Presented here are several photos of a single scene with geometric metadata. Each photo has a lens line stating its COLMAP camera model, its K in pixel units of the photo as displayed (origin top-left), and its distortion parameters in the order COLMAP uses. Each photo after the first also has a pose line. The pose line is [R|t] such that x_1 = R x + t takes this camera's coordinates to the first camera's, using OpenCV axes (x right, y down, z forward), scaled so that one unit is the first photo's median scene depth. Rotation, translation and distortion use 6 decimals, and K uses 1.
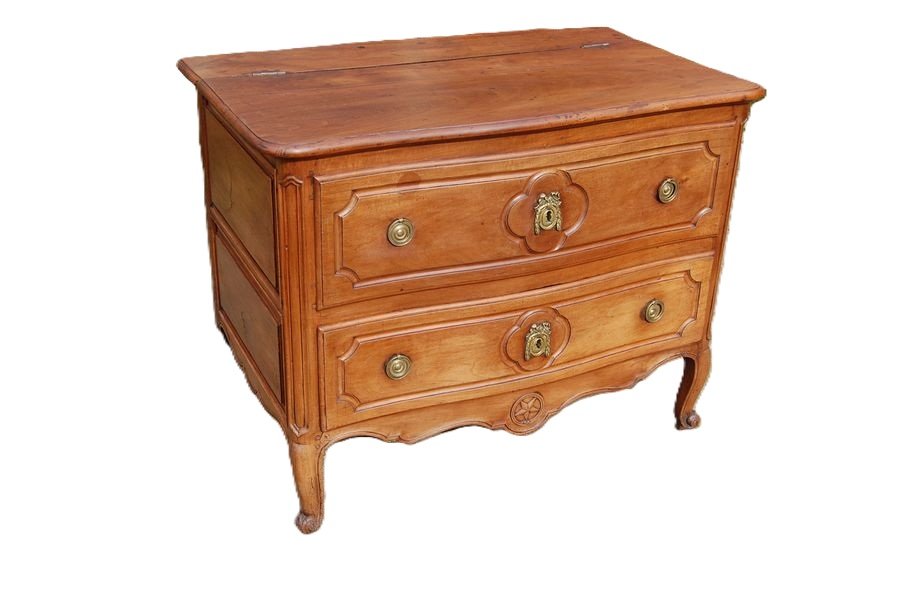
lens RADIAL K [[1039.4, 0, 451.0], [0, 1039.4, 300.0], [0, 0, 1]] dist [-0.097338, -0.003427]
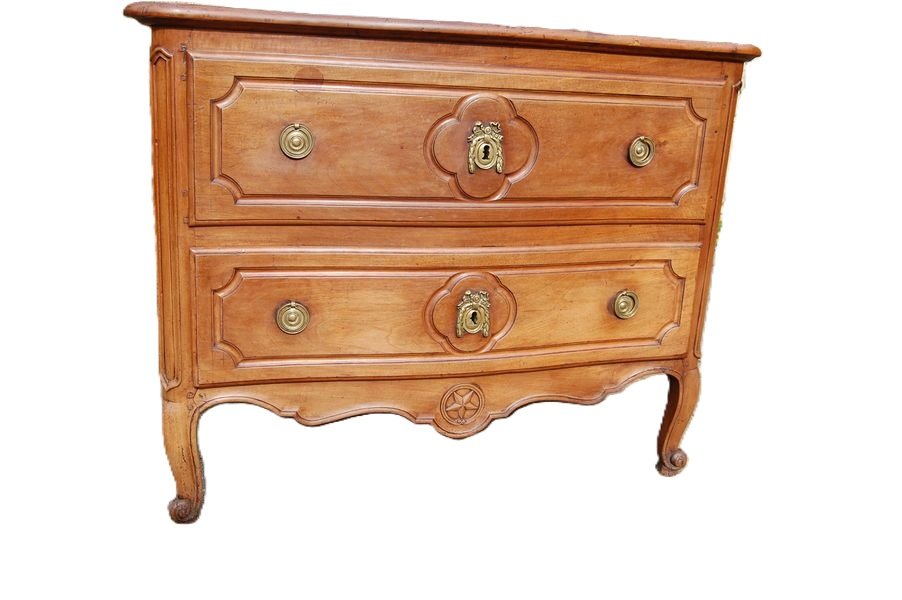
lens RADIAL K [[852.5, 0, 451.0], [0, 852.5, 300.0], [0, 0, 1]] dist [-0.097355, -0.000582]
pose [[0.990131, 0.067054, -0.123064, 0.151276], [-0.088791, 0.979529, -0.180663, 0.155835], [0.108431, 0.189807, 0.975816, 0.333737]]
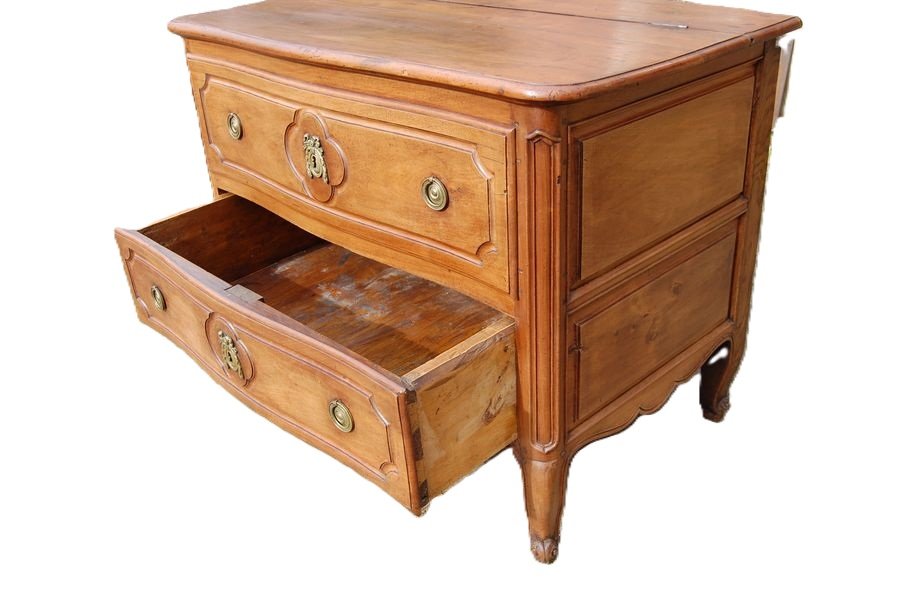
lens RADIAL K [[852.5, 0, 451.0], [0, 852.5, 300.0], [0, 0, 1]] dist [-0.097355, -0.000582]
pose [[0.296625, 0.406414, -0.864200, 0.786875], [-0.378099, 0.880960, 0.284519, -0.220820], [0.876958, 0.242357, 0.414979, 0.787531]]
